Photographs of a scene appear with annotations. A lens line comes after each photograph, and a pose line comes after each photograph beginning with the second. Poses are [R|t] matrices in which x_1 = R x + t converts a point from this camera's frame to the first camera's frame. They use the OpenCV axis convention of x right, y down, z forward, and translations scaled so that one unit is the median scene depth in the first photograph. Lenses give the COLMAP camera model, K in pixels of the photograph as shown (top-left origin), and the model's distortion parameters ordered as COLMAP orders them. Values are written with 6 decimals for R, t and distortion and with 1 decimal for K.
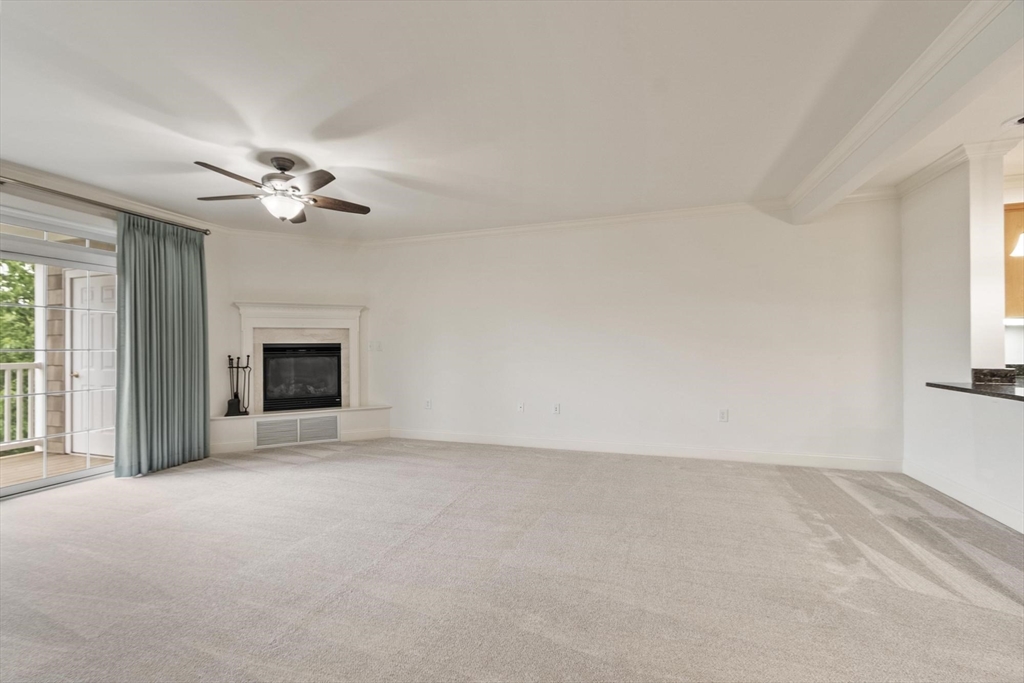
lens RADIAL K [[449.8, 0, 491.1], [0, 449.8, 345.7], [0, 0, 1]] dist [-0.000637, 0.000026]
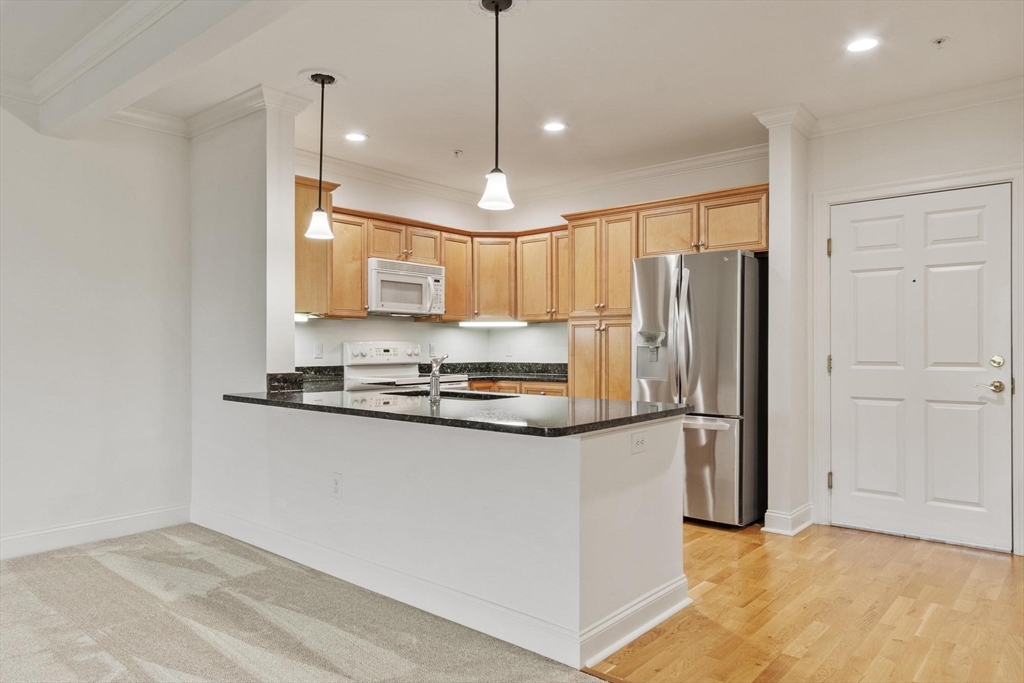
lens RADIAL K [[675.6, 0, 487.7], [0, 675.6, 344.2], [0, 0, 1]] dist [0.003487, -0.000044]
pose [[0.373350, 0.005893, 0.927672, 0.092851], [-0.003732, 0.999981, -0.004851, 0.002907], [-0.927683, -0.001651, 0.373365, 0.162045]]
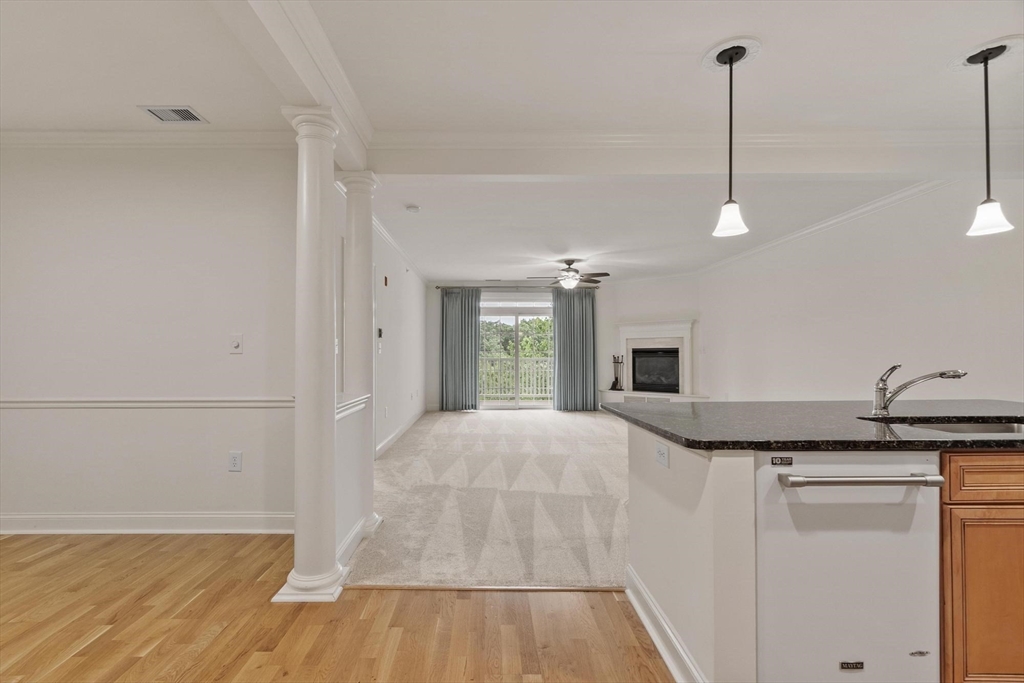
lens RADIAL K [[449.8, 0, 491.1], [0, 449.8, 345.7], [0, 0, 1]] dist [-0.000637, 0.000026]
pose [[0.347186, -0.007924, -0.937763, 1.167472], [0.004335, 0.999967, -0.006845, -0.007077], [0.937786, -0.001689, 0.347209, -0.048370]]
